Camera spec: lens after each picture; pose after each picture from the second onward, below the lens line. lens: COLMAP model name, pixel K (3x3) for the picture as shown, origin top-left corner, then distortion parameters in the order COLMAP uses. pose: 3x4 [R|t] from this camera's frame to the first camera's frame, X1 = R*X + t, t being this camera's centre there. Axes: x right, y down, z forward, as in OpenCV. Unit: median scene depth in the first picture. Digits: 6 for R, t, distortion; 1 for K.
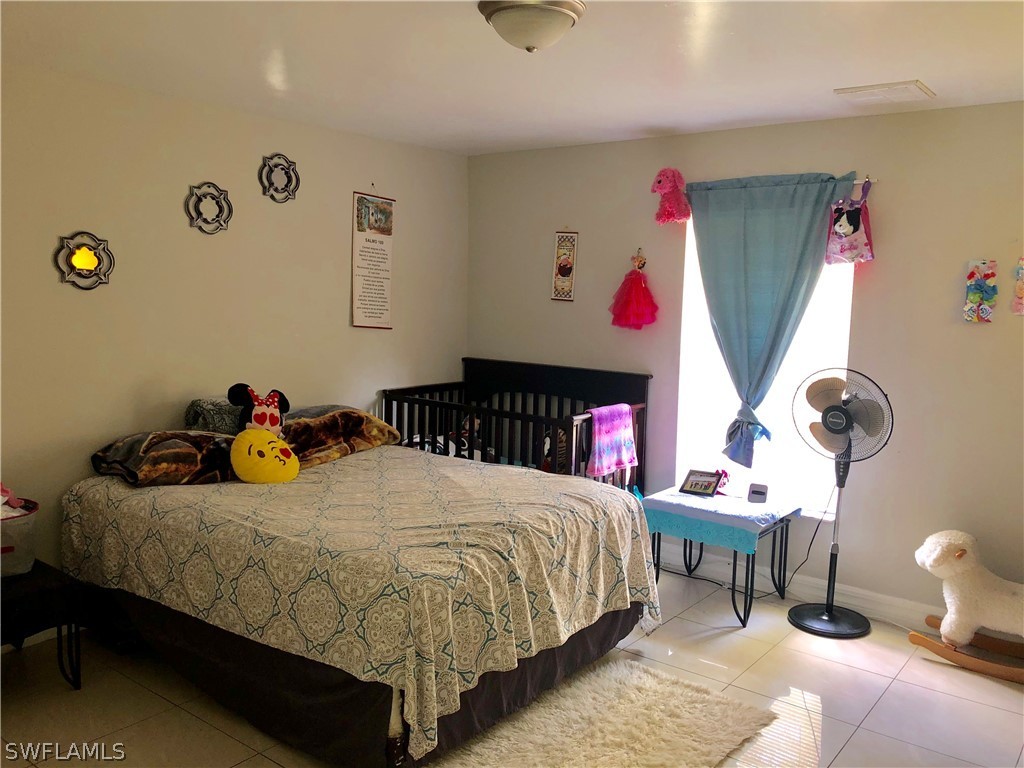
lens RADIAL K [[836.1, 0, 547.6], [0, 836.1, 385.8], [0, 0, 1]] dist [0.147264, -0.257285]
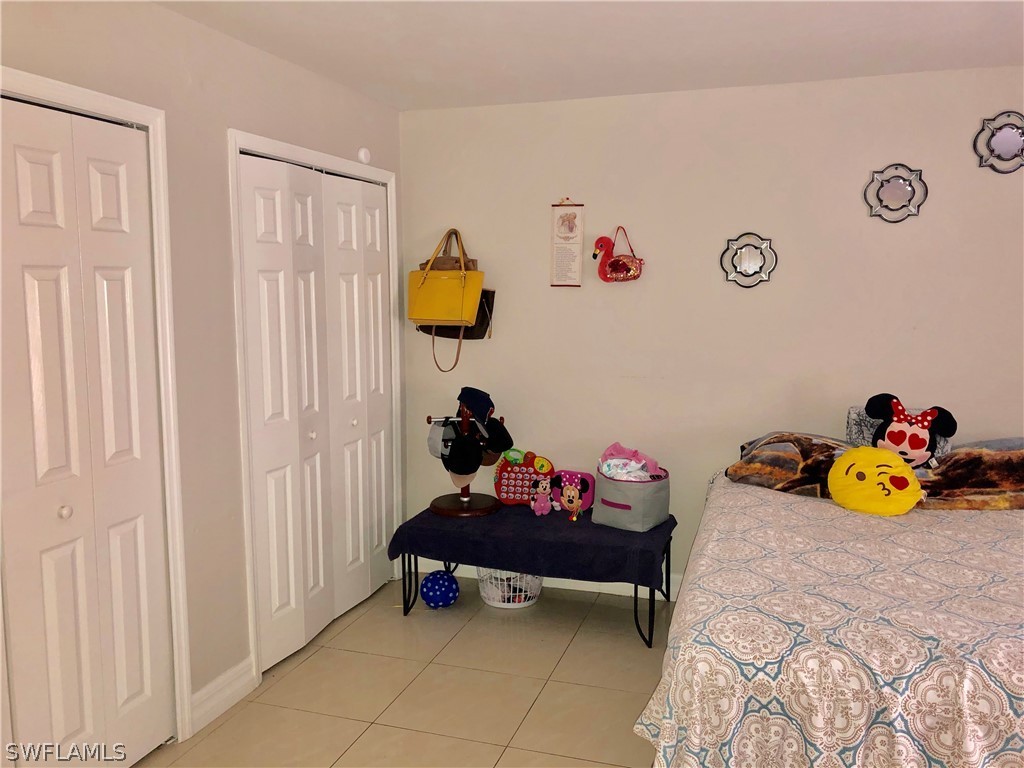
lens RADIAL K [[862.7, 0, 508.1], [0, 862.7, 374.3], [0, 0, 1]] dist [0.045024, -0.064304]
pose [[0.308686, 0.078830, -0.947892, 0.349852], [-0.096961, 0.993976, 0.051086, -0.029889], [0.946209, 0.076139, 0.314470, 0.359634]]
